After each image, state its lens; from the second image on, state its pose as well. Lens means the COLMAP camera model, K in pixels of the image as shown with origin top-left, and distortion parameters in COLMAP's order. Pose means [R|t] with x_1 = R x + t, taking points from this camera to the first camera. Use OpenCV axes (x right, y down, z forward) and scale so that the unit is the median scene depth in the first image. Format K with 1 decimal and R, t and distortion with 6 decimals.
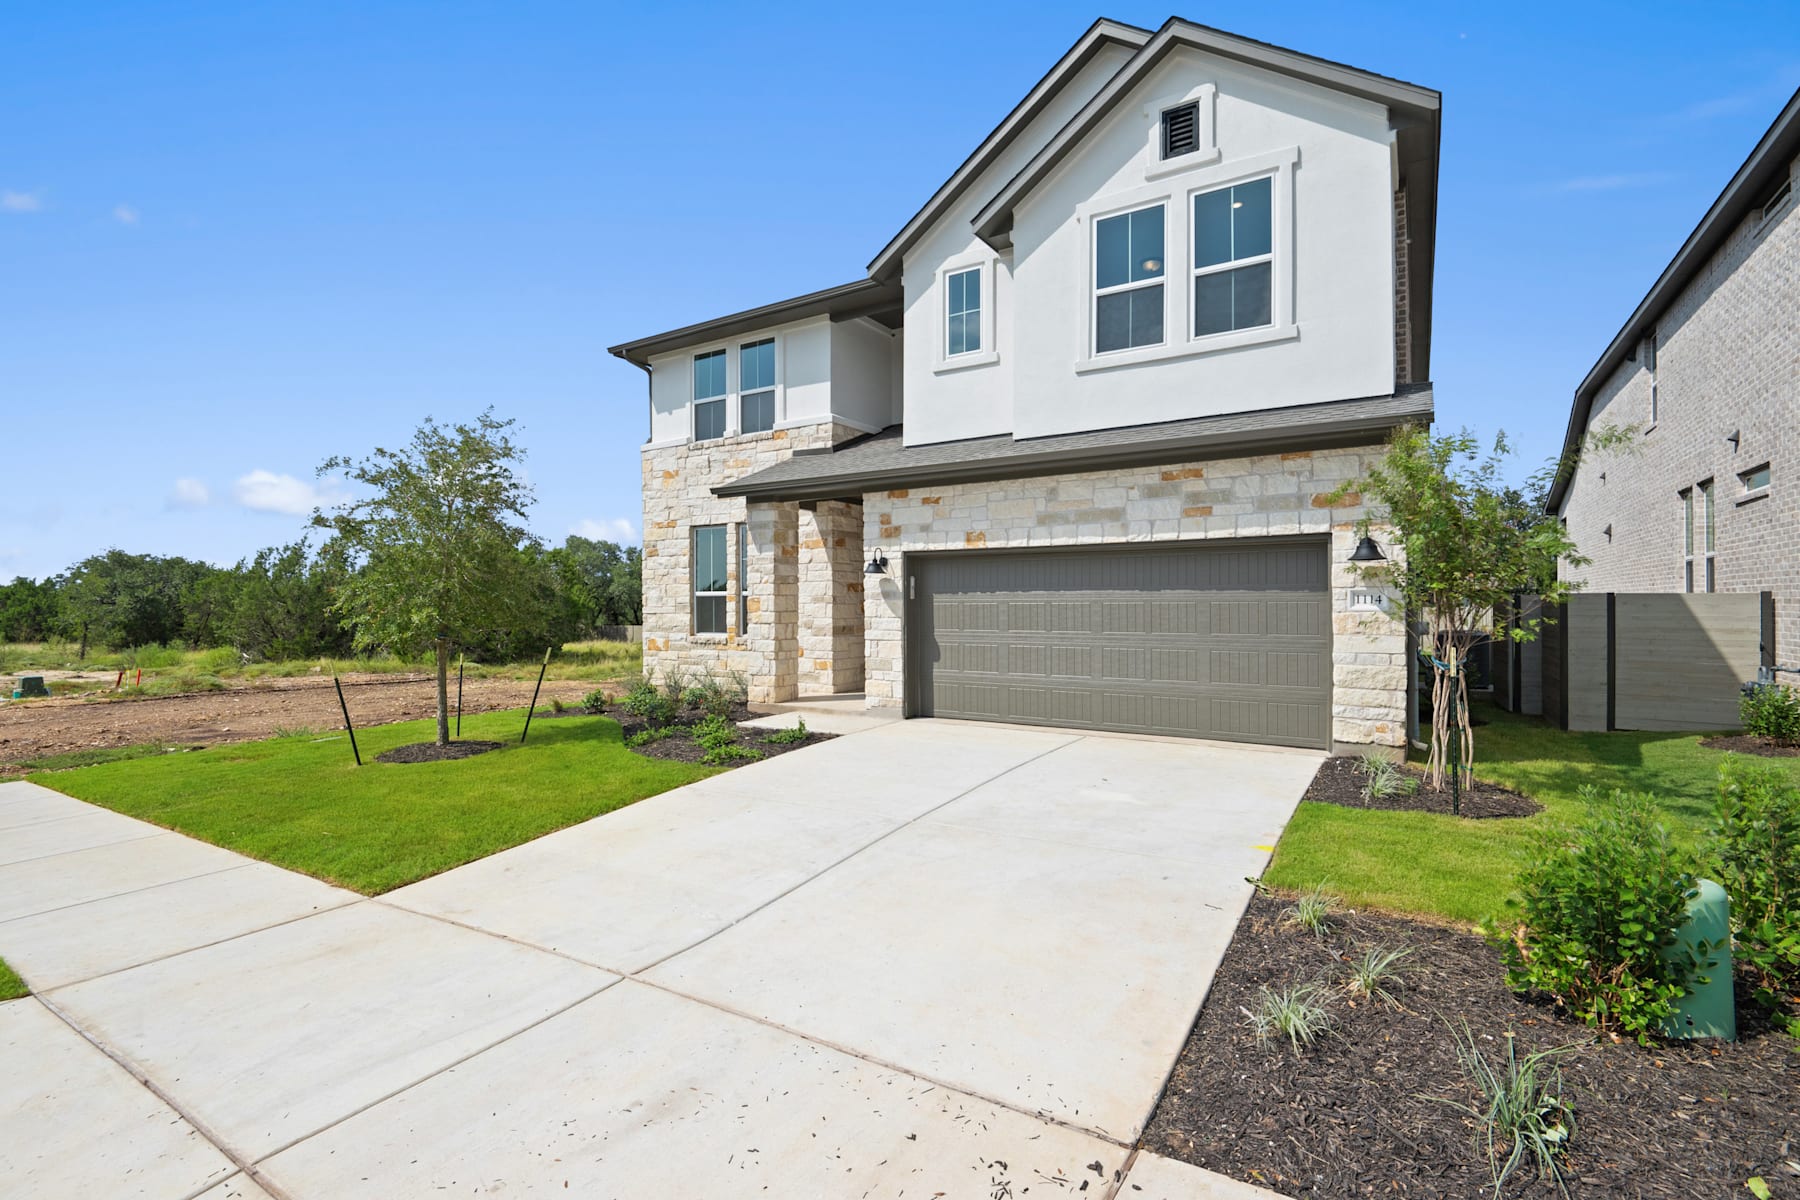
lens RADIAL K [[813.6, 0, 899.4], [0, 813.6, 604.0], [0, 0, 1]] dist [0.001980, -0.008195]
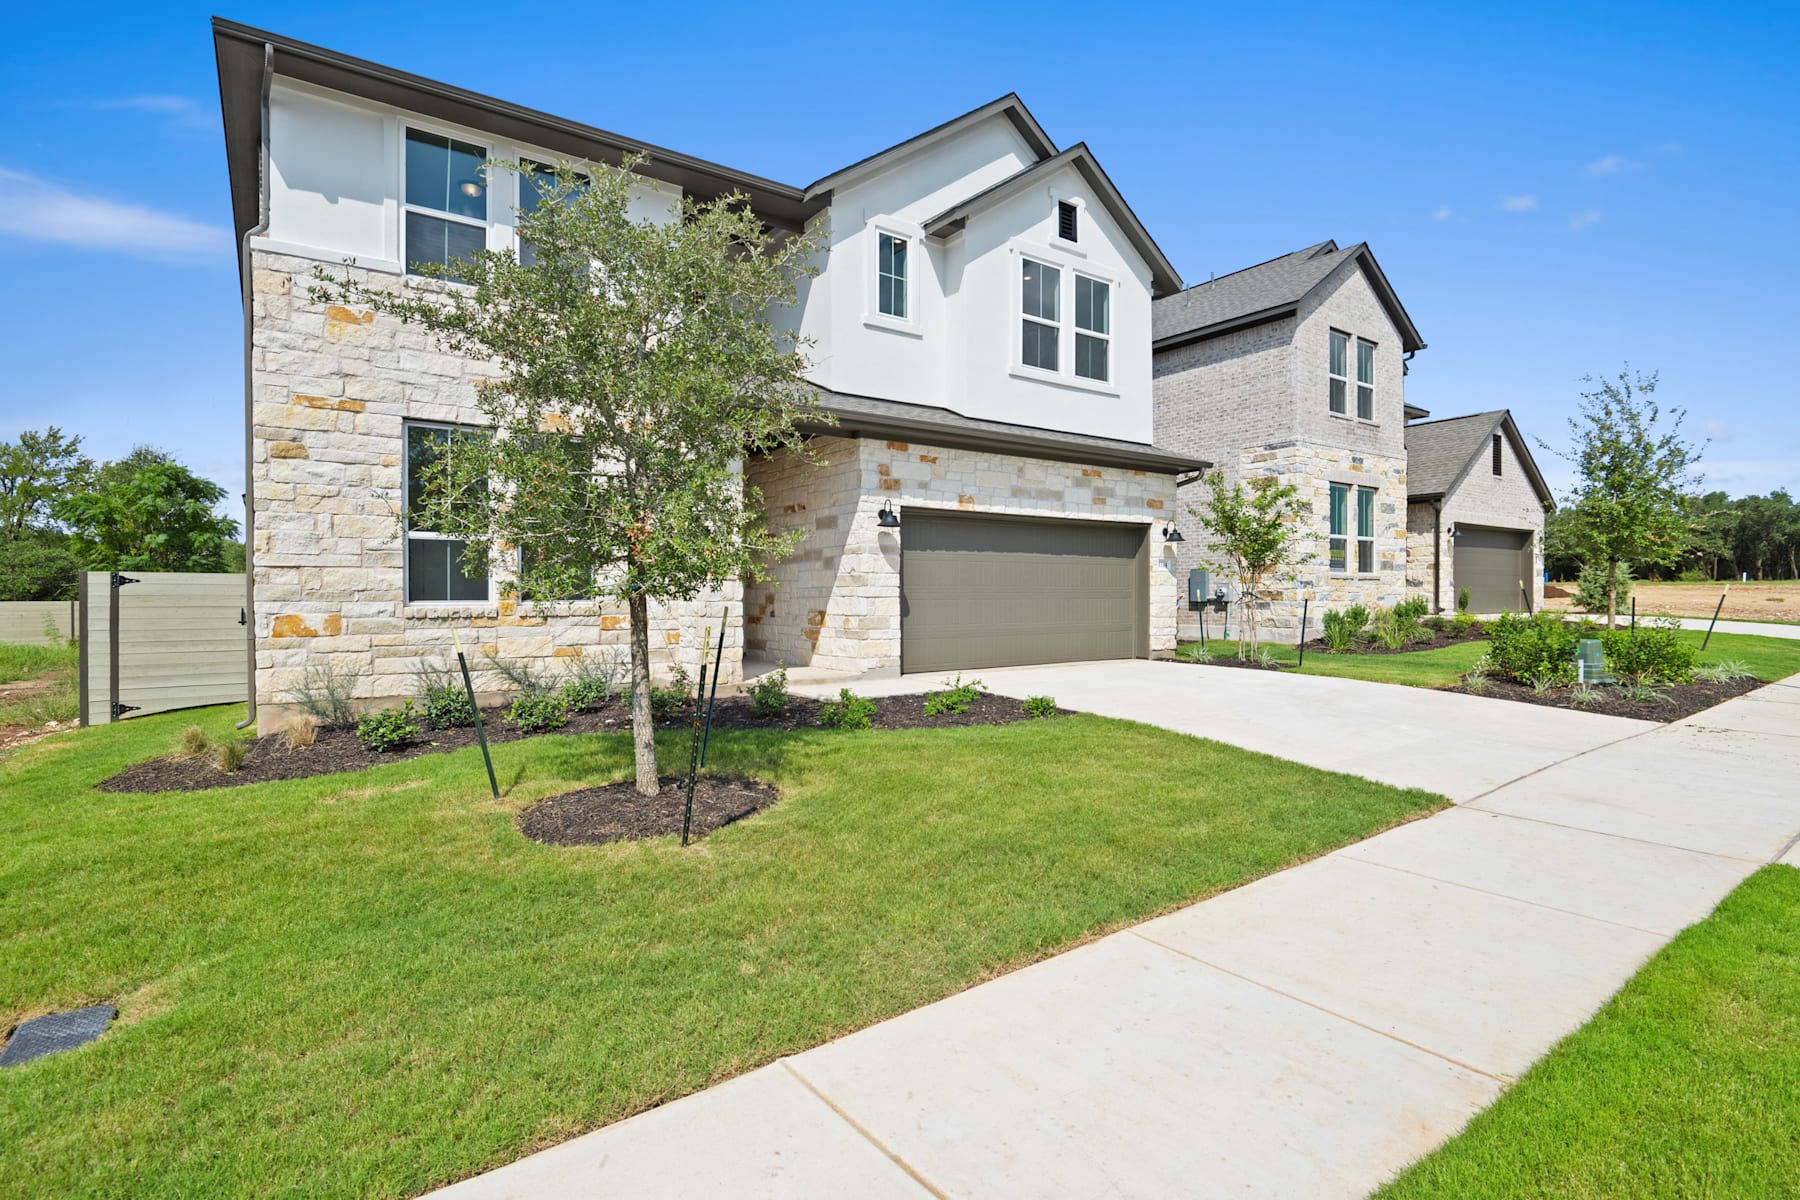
lens RADIAL K [[884.2, 0, 900.0], [0, 884.2, 600.0], [0, 0, 1]] dist [-0.000184, -0.000241]
pose [[0.371983, -0.001524, 0.928238, -1.087695], [0.002242, 0.999997, 0.000744, 0.053002], [-0.928237, 0.001805, 0.371985, 0.670336]]
